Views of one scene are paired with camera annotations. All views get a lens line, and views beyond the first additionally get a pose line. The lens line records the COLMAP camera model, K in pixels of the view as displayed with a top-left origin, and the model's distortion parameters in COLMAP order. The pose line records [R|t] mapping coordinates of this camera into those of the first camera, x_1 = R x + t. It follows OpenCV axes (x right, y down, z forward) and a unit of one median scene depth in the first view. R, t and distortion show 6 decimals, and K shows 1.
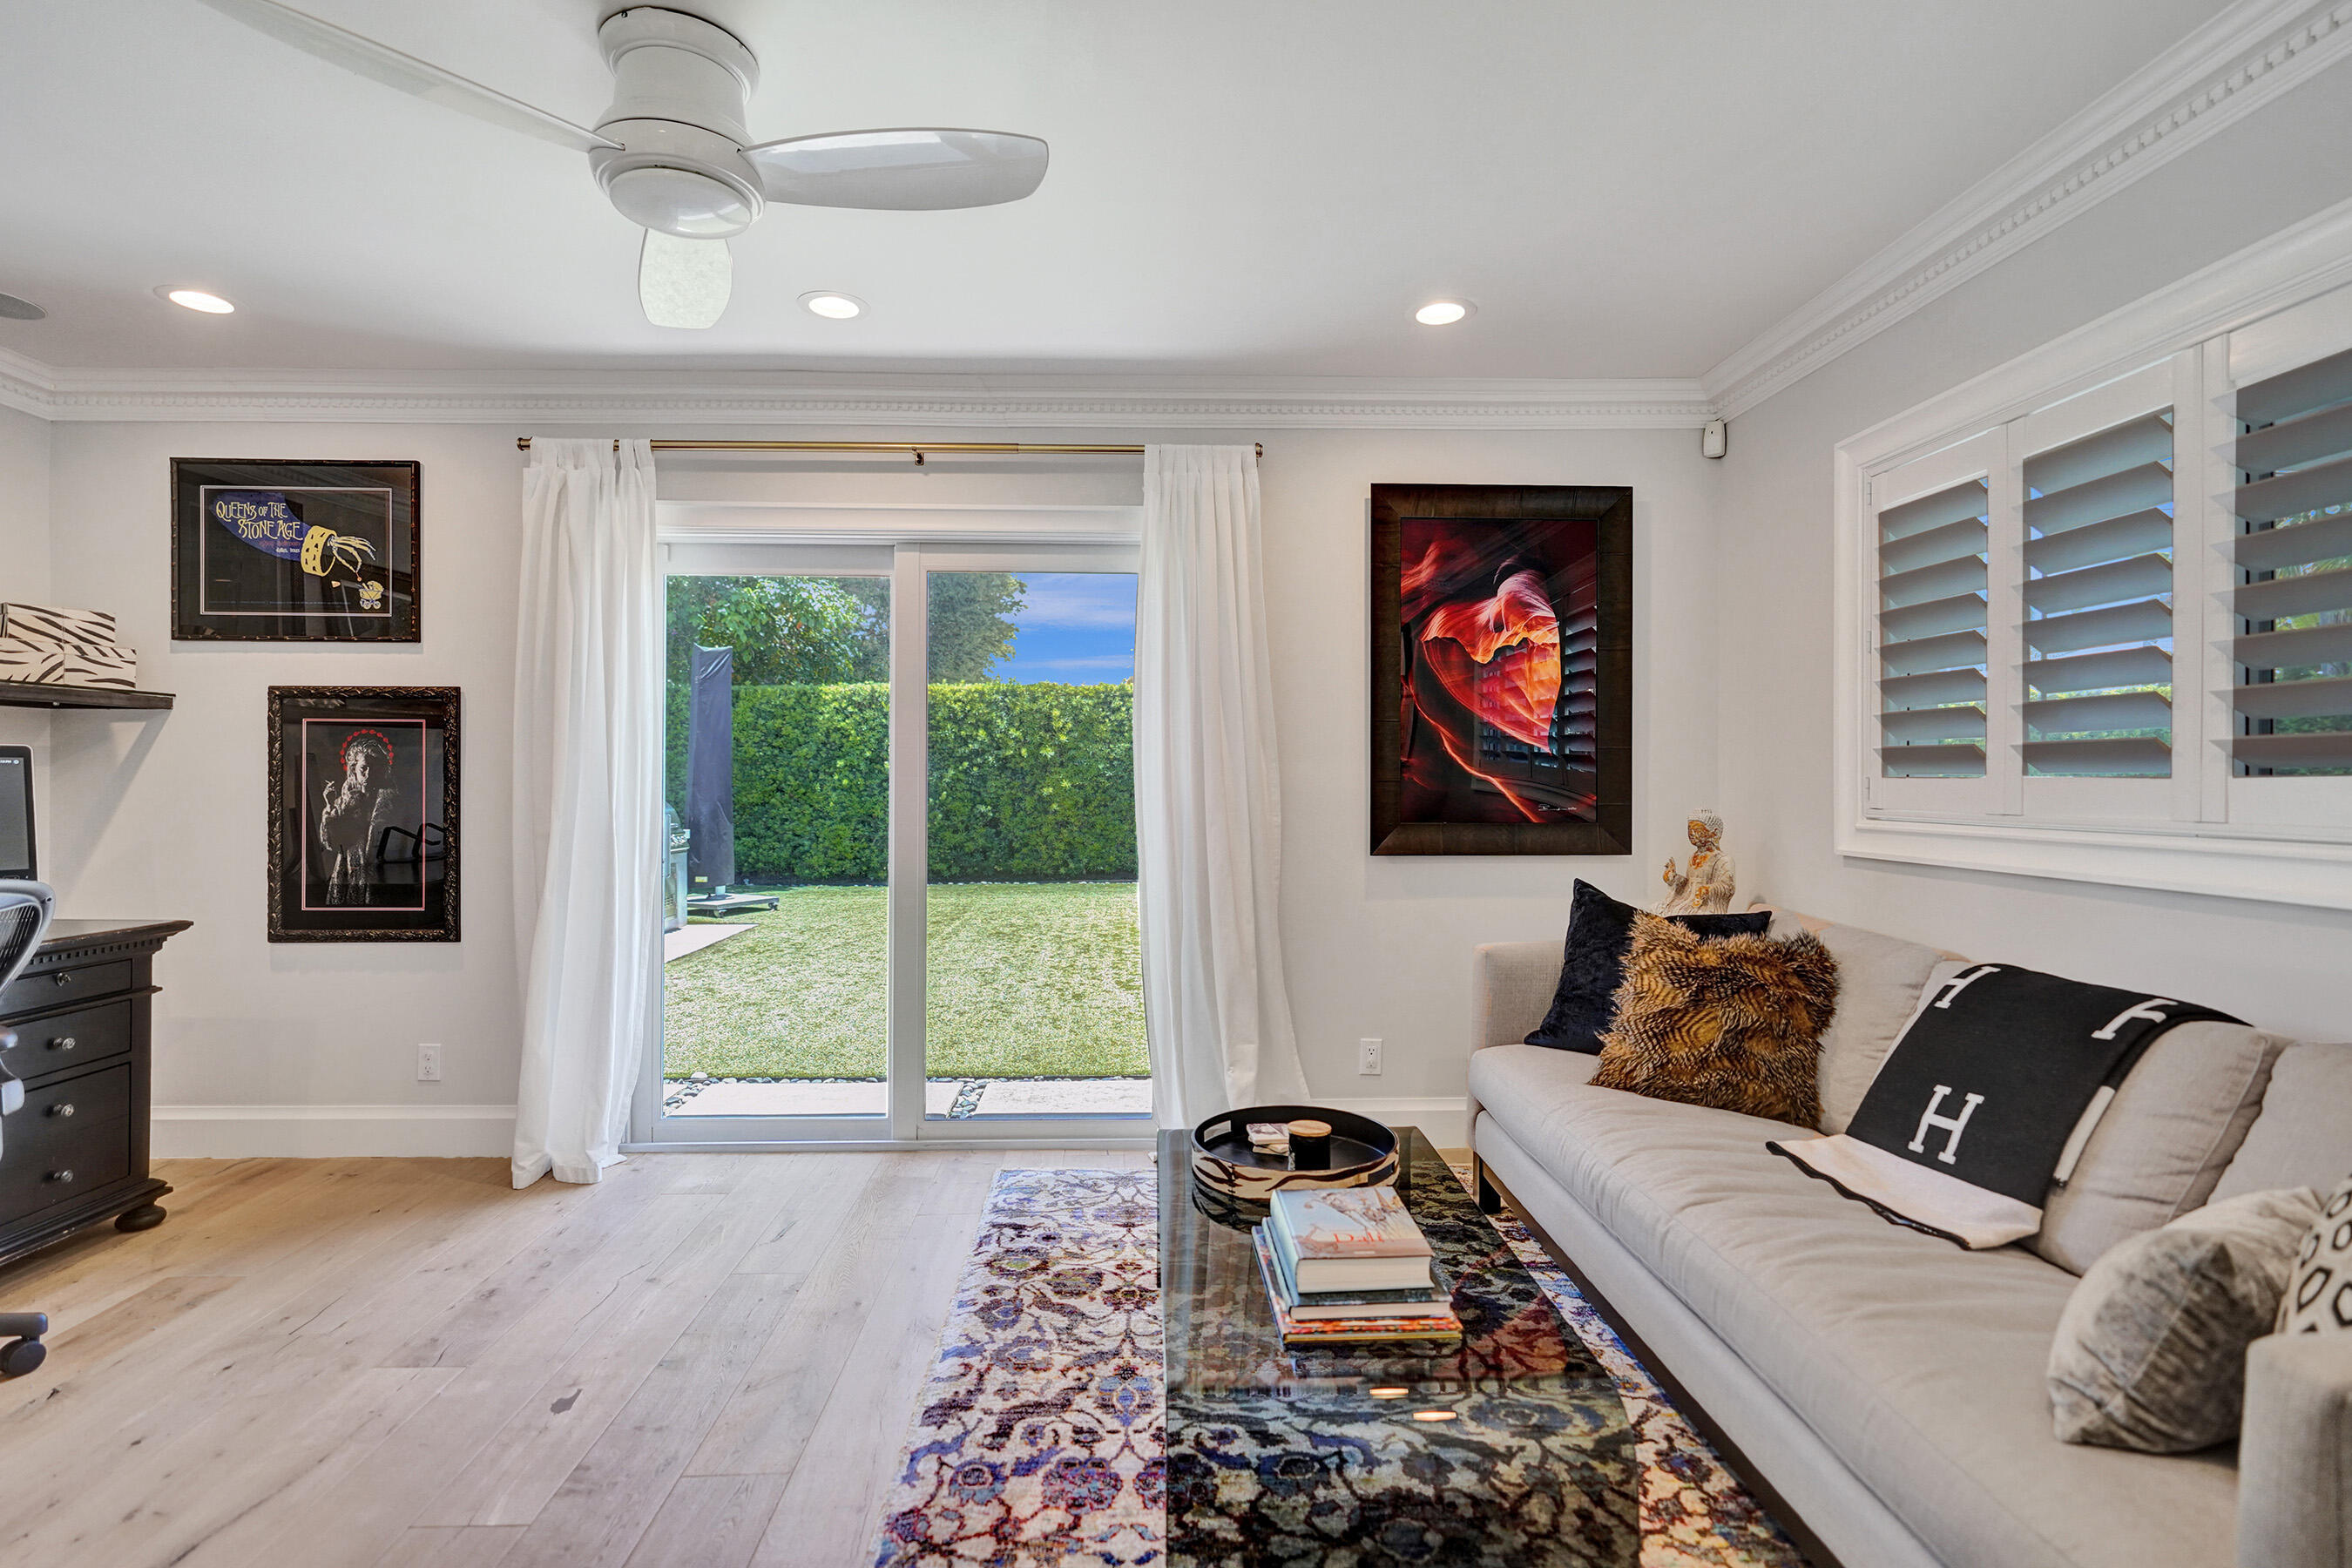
lens RADIAL K [[1113.3, 0, 1170.6], [0, 1113.3, 783.7], [0, 0, 1]] dist [0.000019, -0.001089]
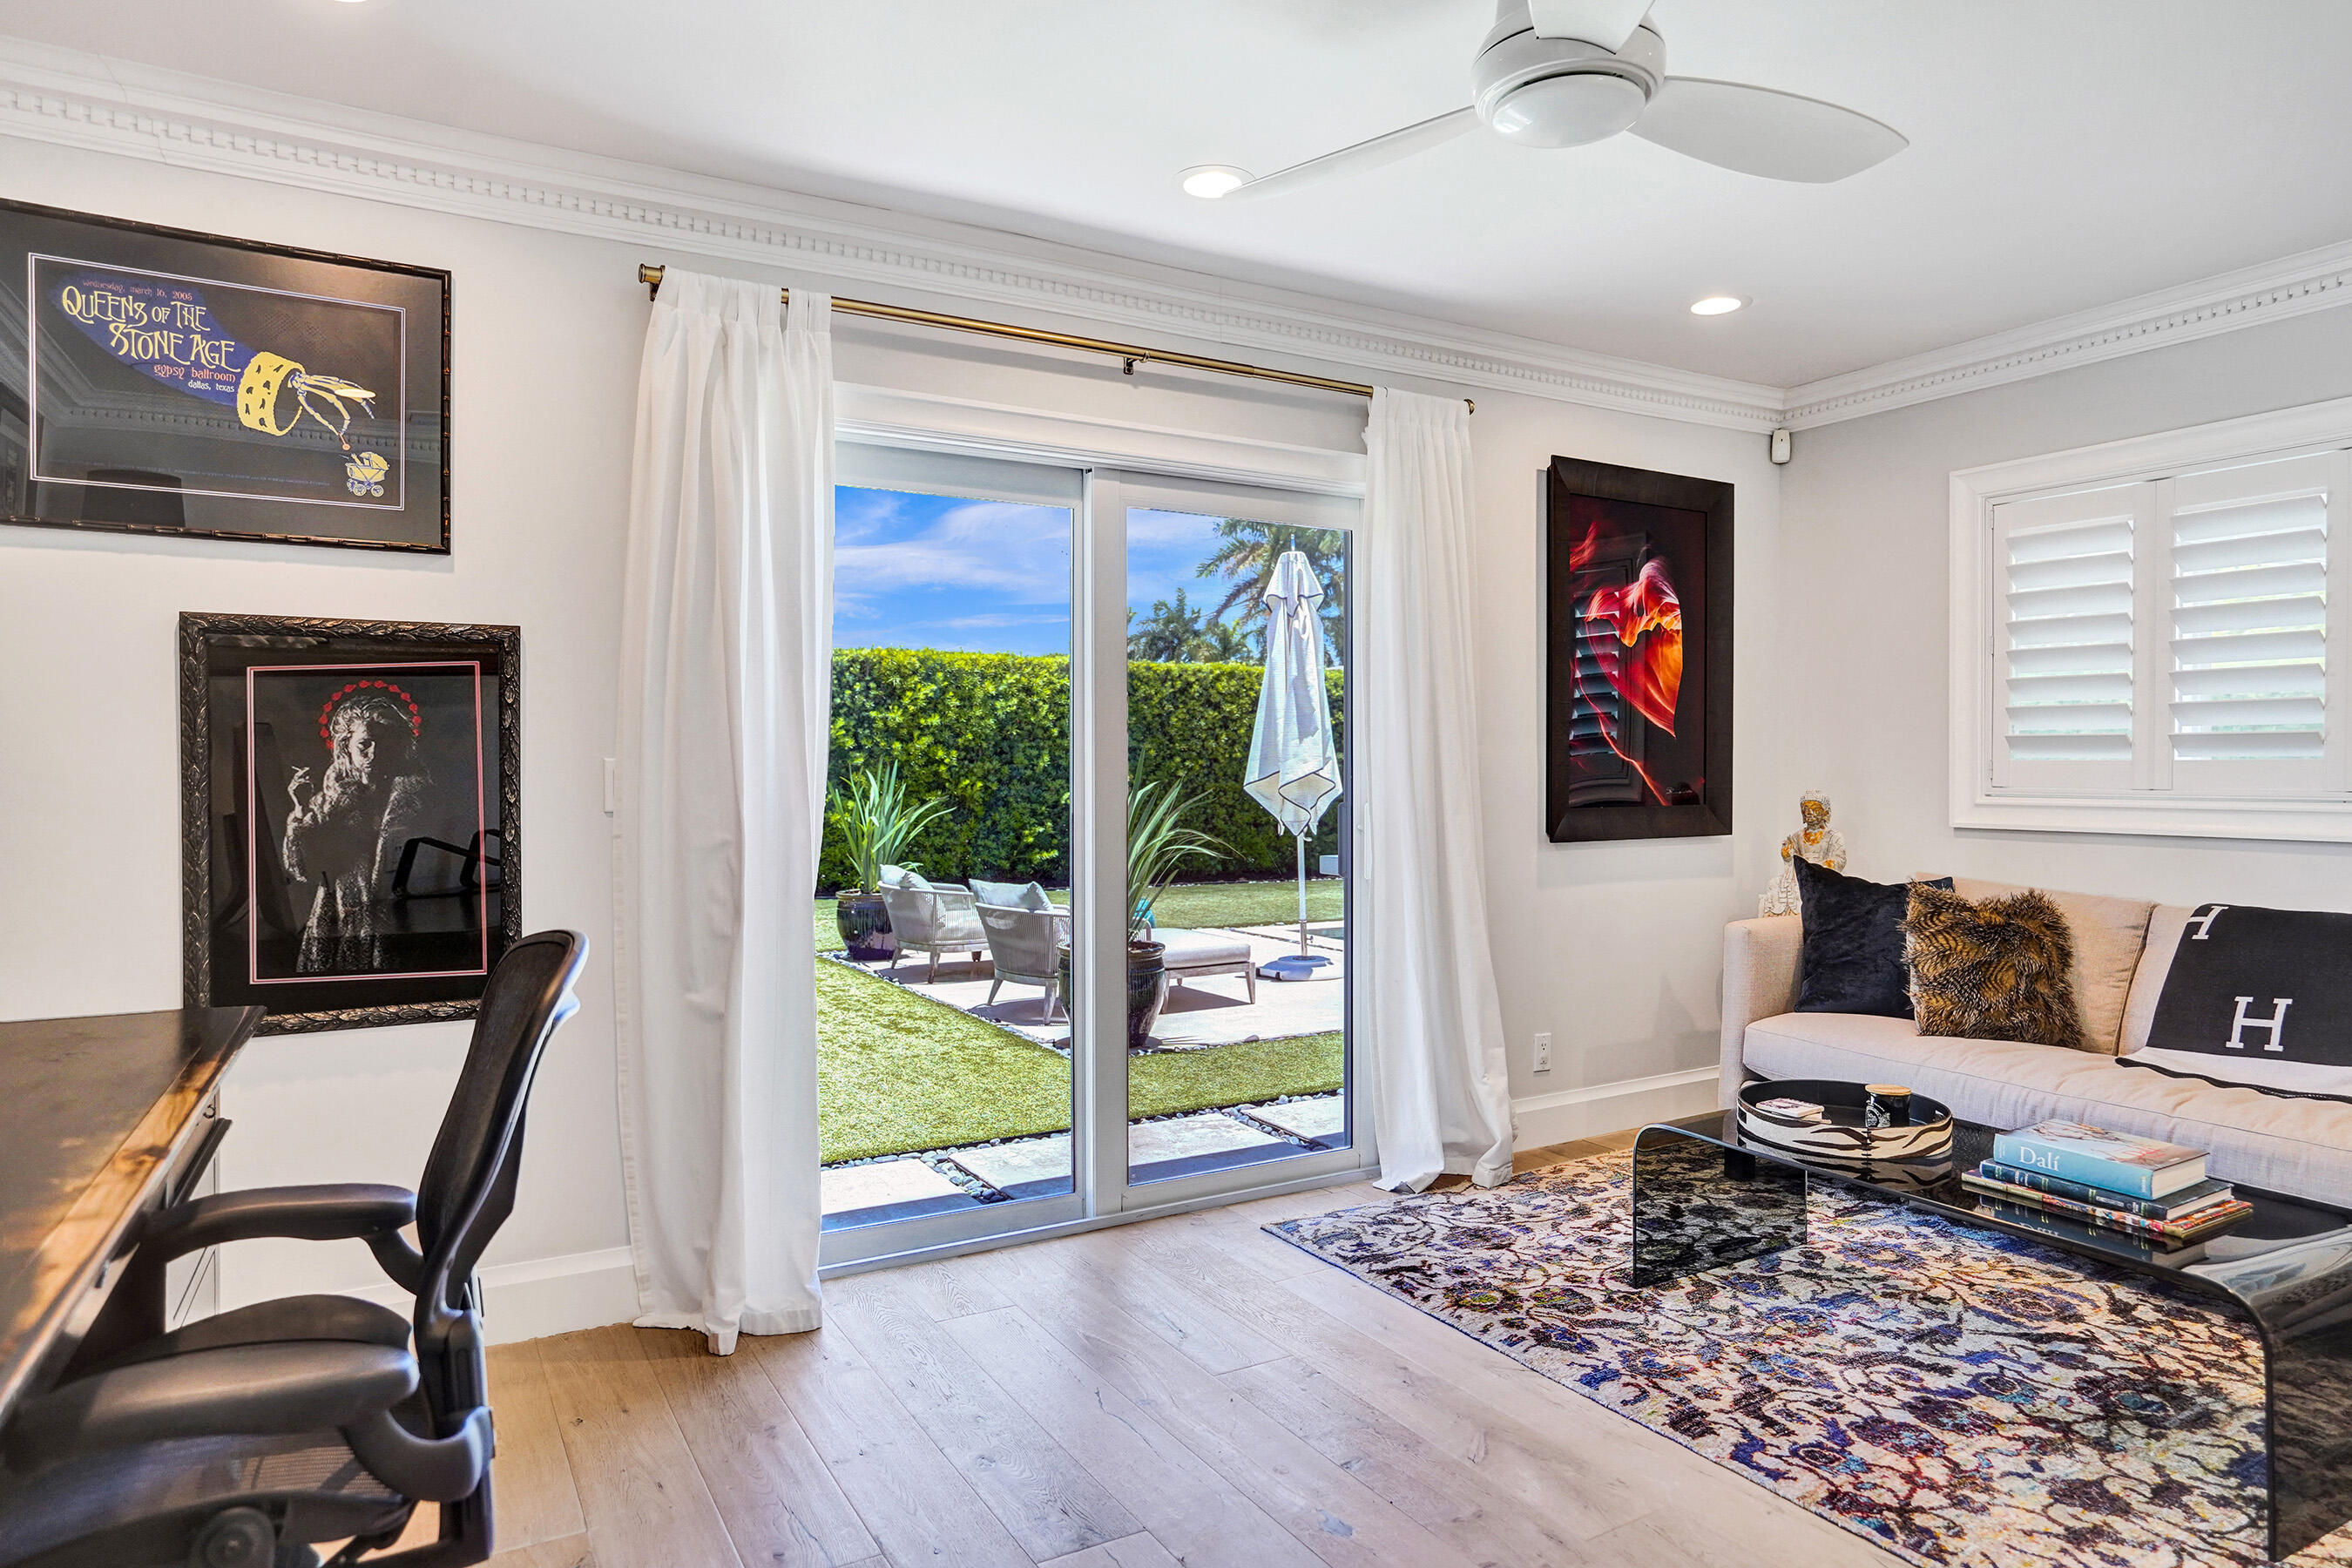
lens RADIAL K [[1392.0, 0, 1181.6], [0, 1392.0, 777.1], [0, 0, 1]] dist [-0.020995, 0.010365]
pose [[0.882940, -0.006175, 0.469445, -0.685090], [0.004828, 0.999980, 0.004074, 0.001599], [-0.469461, -0.001331, 0.882952, 0.093626]]
